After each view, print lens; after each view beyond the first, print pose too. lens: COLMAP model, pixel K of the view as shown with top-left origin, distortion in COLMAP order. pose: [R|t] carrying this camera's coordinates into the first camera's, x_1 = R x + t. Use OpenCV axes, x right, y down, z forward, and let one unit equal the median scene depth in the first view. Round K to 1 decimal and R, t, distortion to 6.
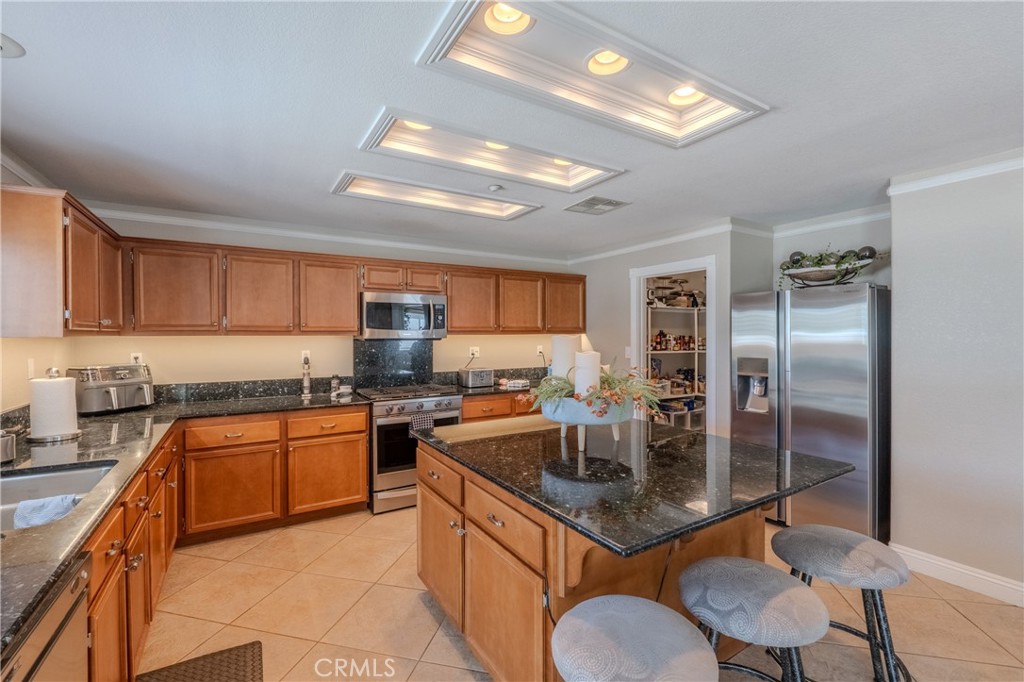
lens RADIAL K [[436.8, 0, 508.2], [0, 436.8, 338.6], [0, 0, 1]] dist [0.000542, 0.000275]
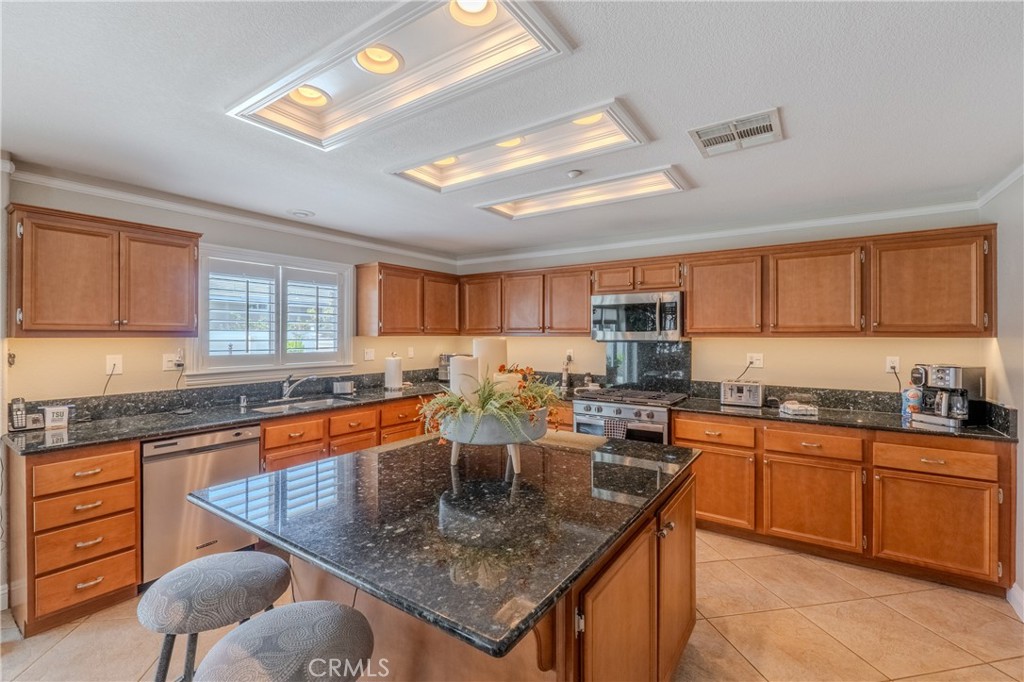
lens RADIAL K [[436.8, 0, 513.4], [0, 436.8, 335.4], [0, 0, 1]] dist [0.000542, 0.000275]
pose [[0.427736, 0.005120, -0.903889, 0.518580], [-0.013818, 0.999904, -0.000875, -0.006943], [0.903798, 0.012864, 0.427766, 0.359795]]
